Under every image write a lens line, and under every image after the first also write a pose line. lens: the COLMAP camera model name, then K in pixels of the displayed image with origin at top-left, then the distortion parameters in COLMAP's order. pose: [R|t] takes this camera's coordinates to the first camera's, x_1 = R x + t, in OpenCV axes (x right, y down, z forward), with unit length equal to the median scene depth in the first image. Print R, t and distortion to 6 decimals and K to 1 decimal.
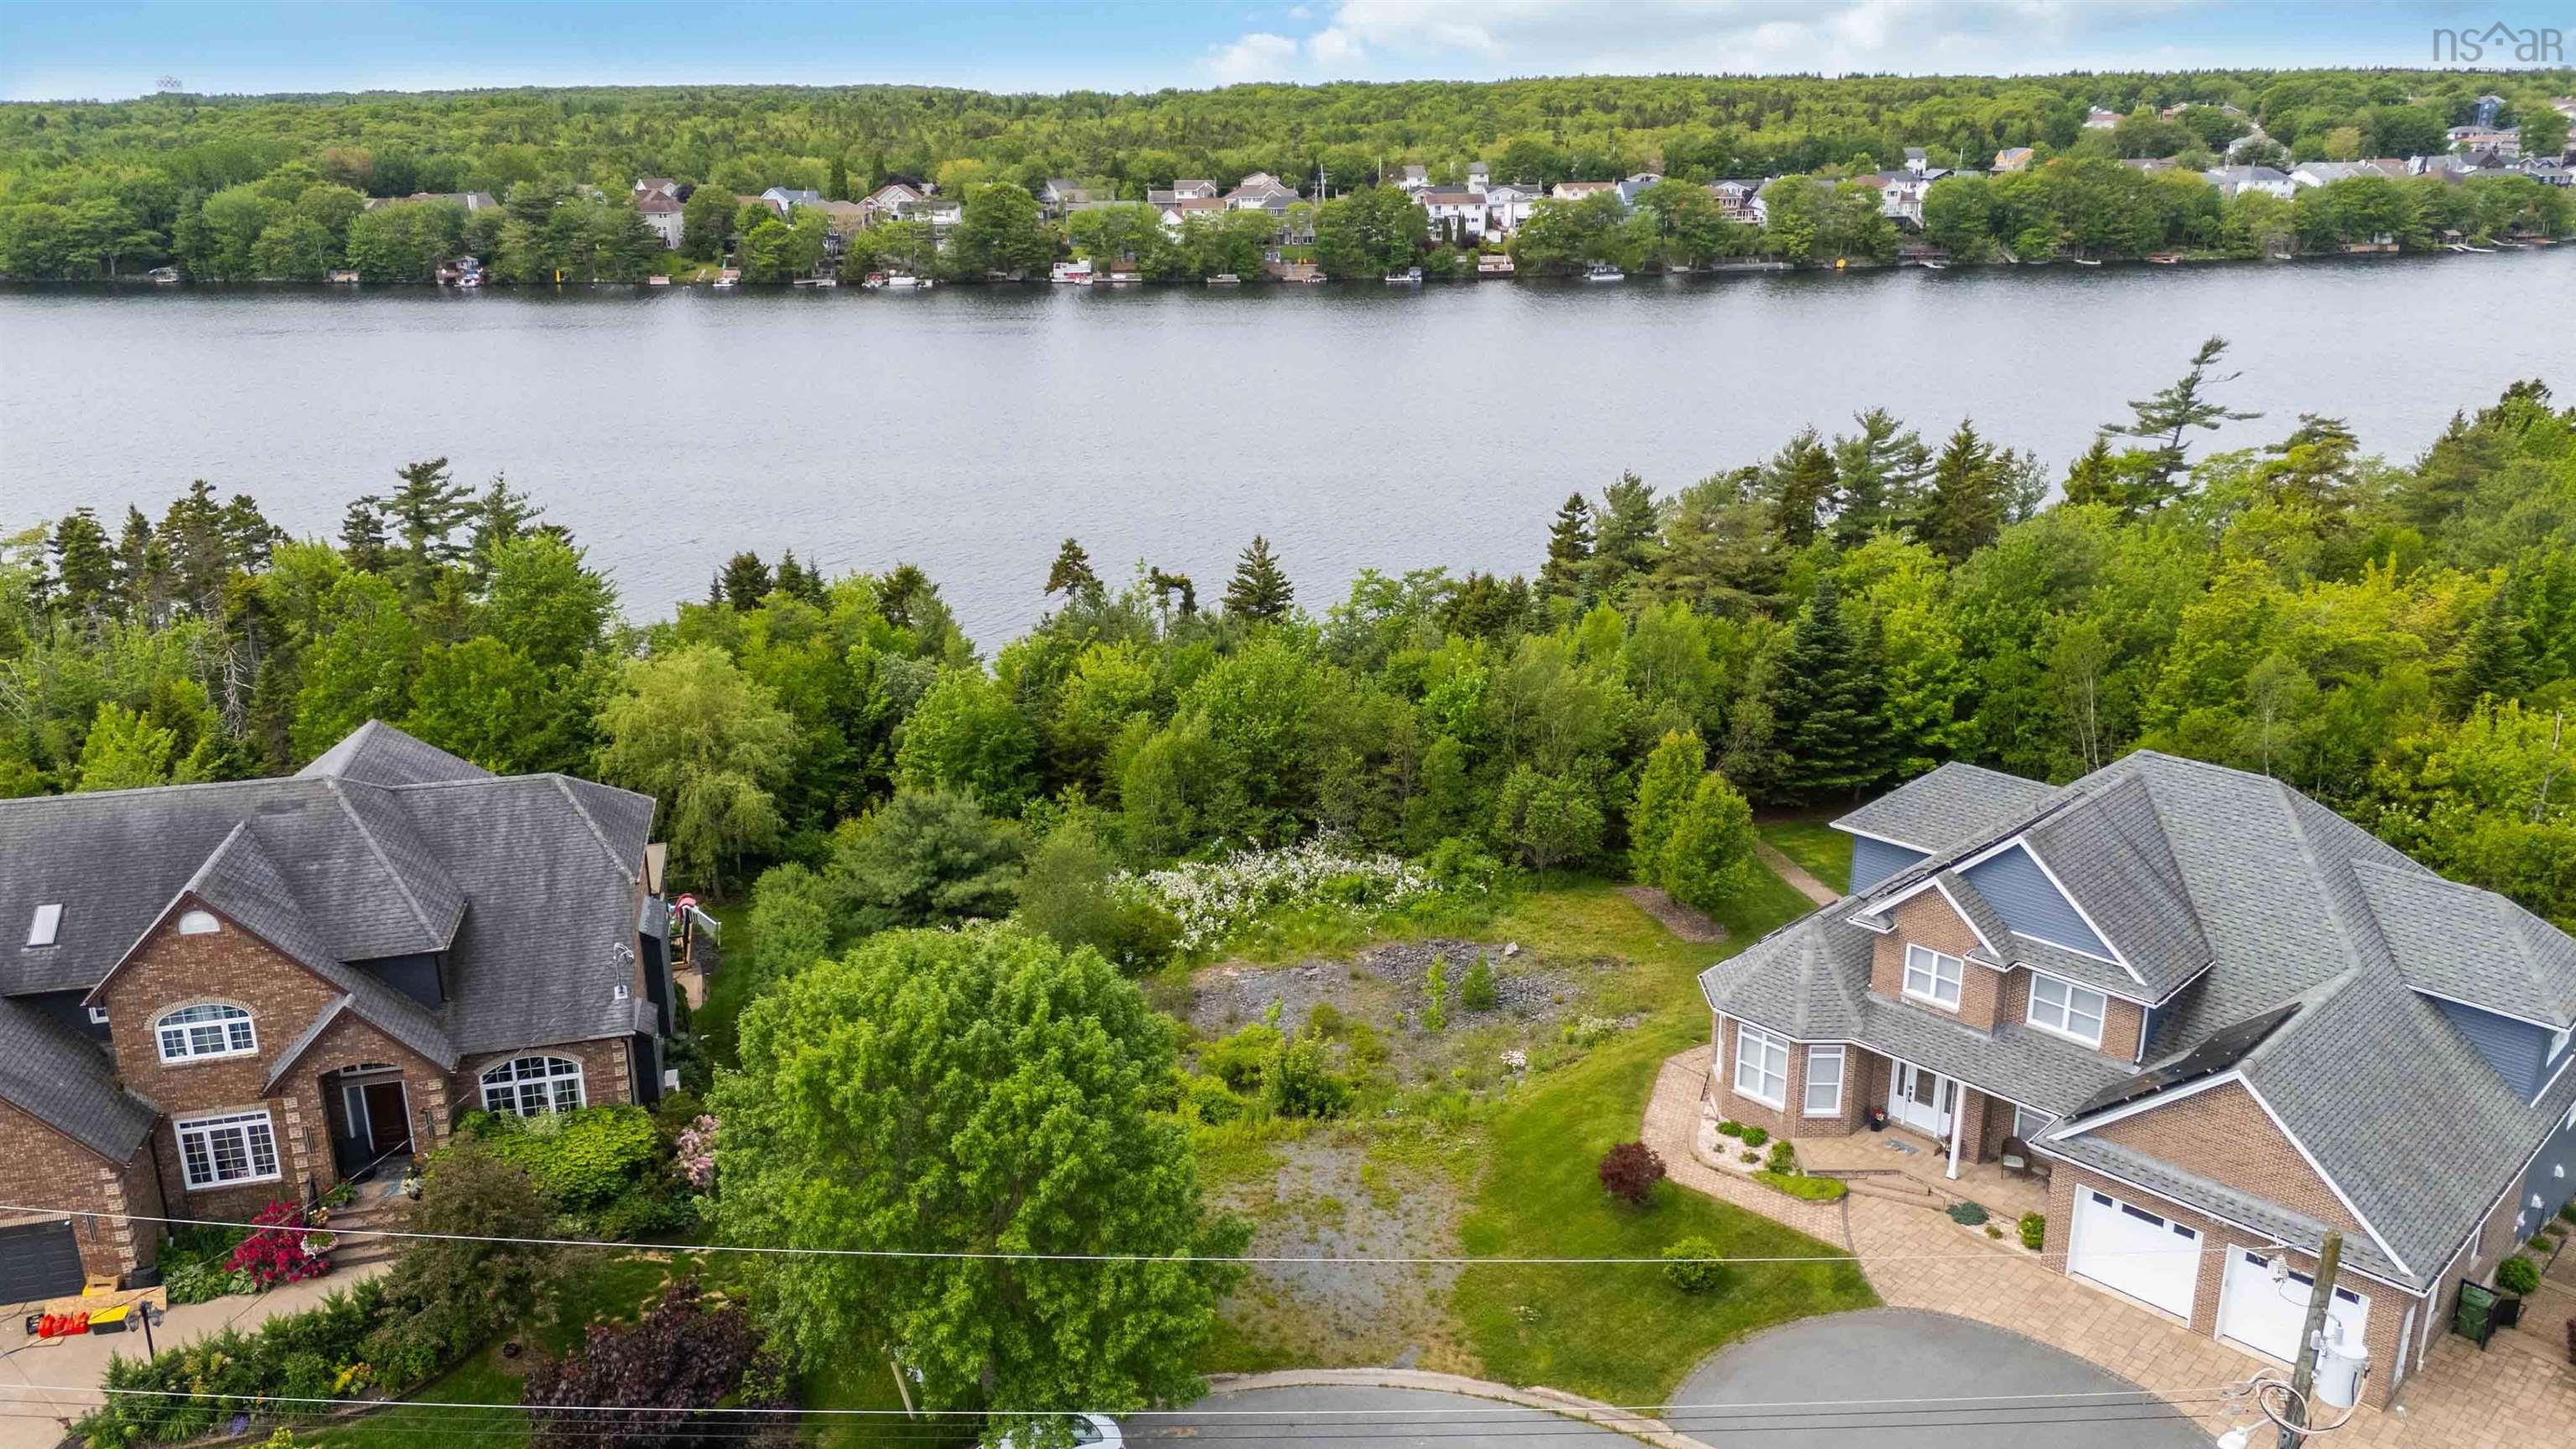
lens RADIAL K [[1907.1, 0, 1320.6], [0, 1907.1, 720.6], [0, 0, 1]] dist [0.091638, -0.097255]
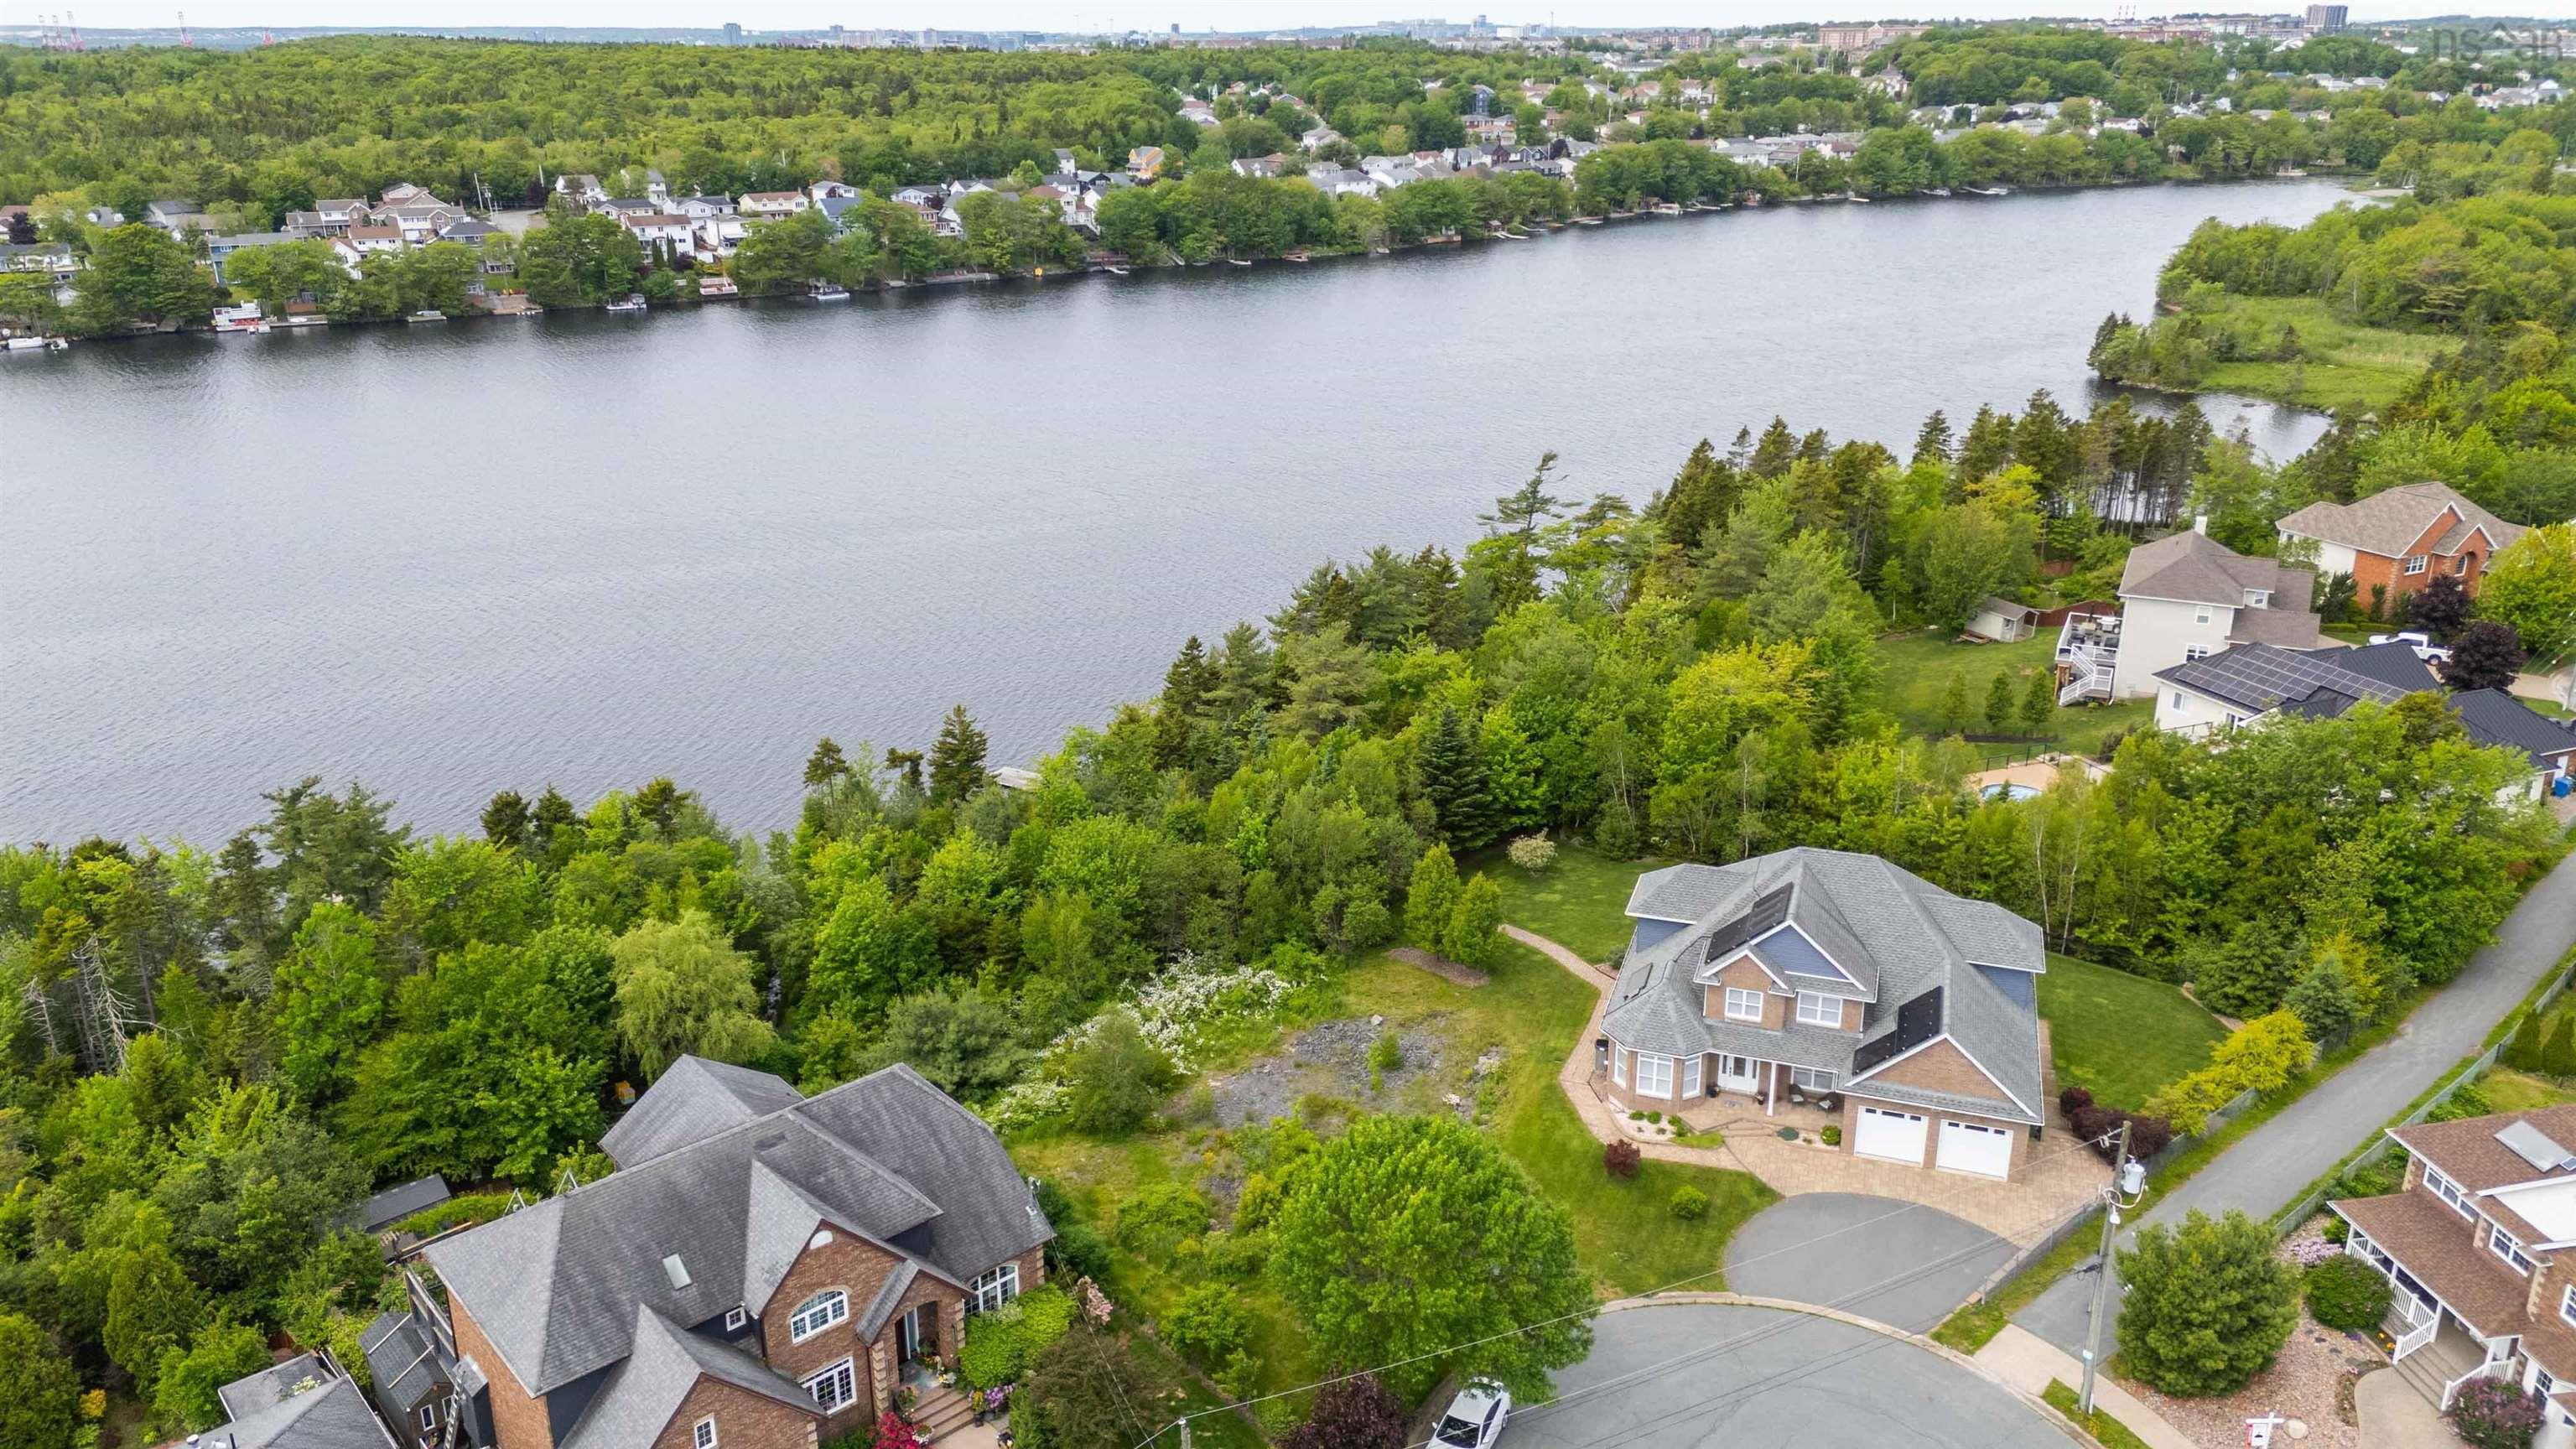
lens RADIAL K [[1871.6, 0, 1326.4], [0, 1871.6, 728.8], [0, 0, 1]] dist [0.100537, -0.103760]
pose [[0.891947, -0.152721, 0.425566, -0.331298], [0.135653, 0.988257, 0.070335, -0.133559], [-0.431310, -0.005006, 0.902190, -0.175649]]
